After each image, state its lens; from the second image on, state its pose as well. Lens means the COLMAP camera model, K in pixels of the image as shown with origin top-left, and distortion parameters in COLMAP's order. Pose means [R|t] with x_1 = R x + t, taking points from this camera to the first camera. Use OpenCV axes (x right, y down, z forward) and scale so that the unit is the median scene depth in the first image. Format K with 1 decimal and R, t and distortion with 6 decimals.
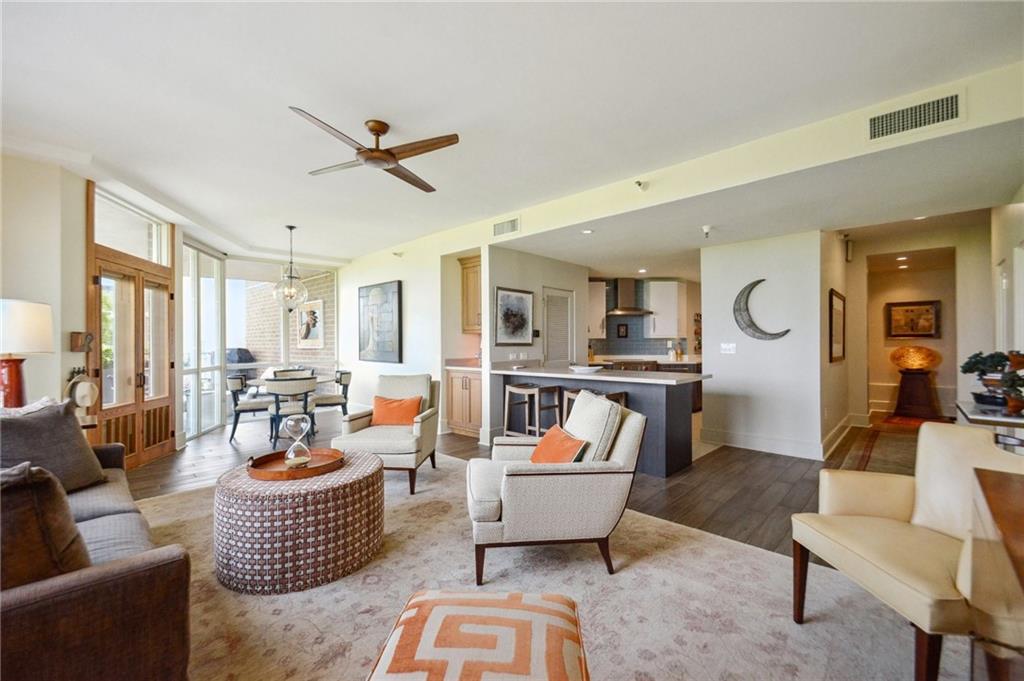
lens RADIAL K [[421.9, 0, 508.9], [0, 421.9, 341.3], [0, 0, 1]] dist [0.000621, -0.000080]
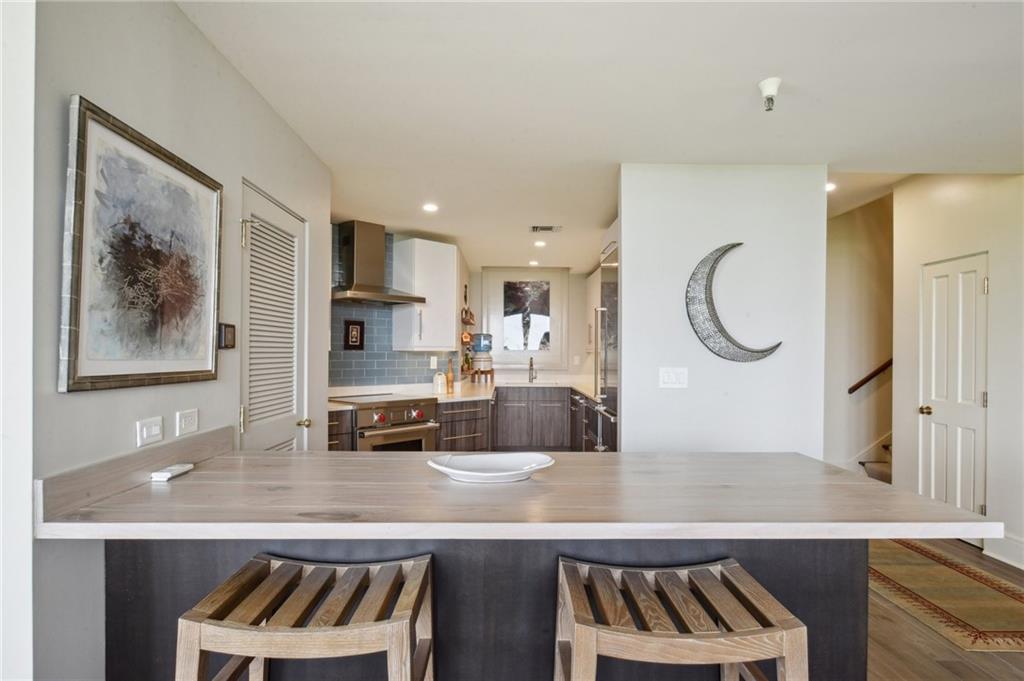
lens RADIAL K [[556.2, 0, 504.9], [0, 556.2, 348.9], [0, 0, 1]] dist [-0.003085, -0.001072]
pose [[0.723446, 0.011242, 0.690289, -0.060757], [-0.009397, 0.999935, -0.006436, -0.009614], [-0.690317, -0.001831, 0.723505, 0.634473]]
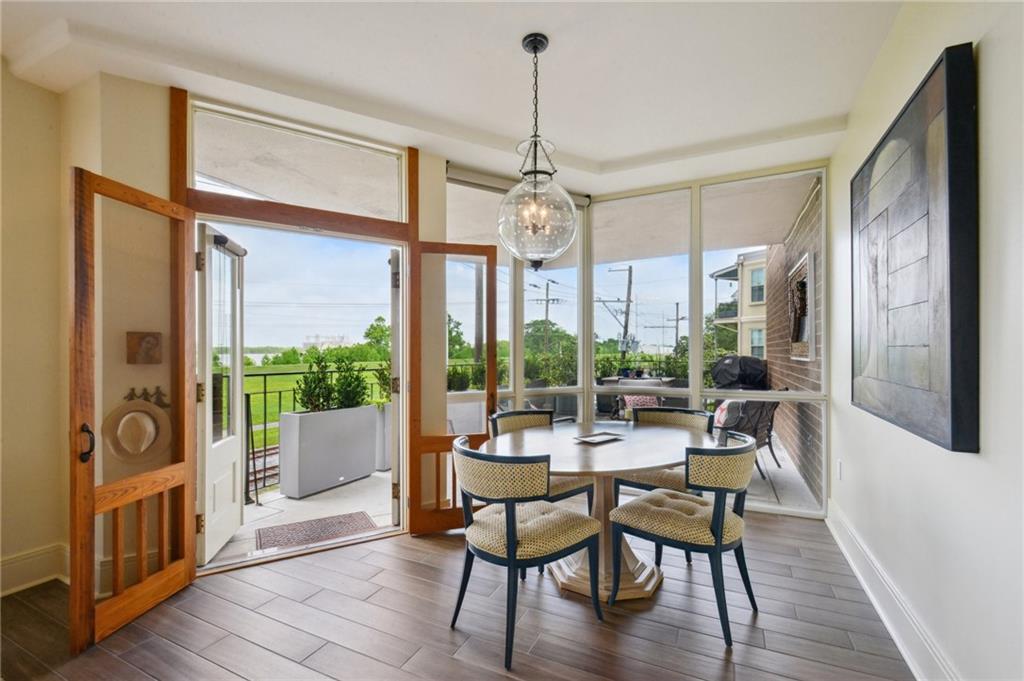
lens RADIAL K [[447.0, 0, 508.2], [0, 447.0, 350.4], [0, 0, 1]] dist [0.001044, 0.000212]
pose [[0.302071, 0.007041, -0.953259, -0.140739], [0.002106, 0.999965, 0.008053, 0.000888], [0.953283, -0.004440, 0.302046, 0.855918]]
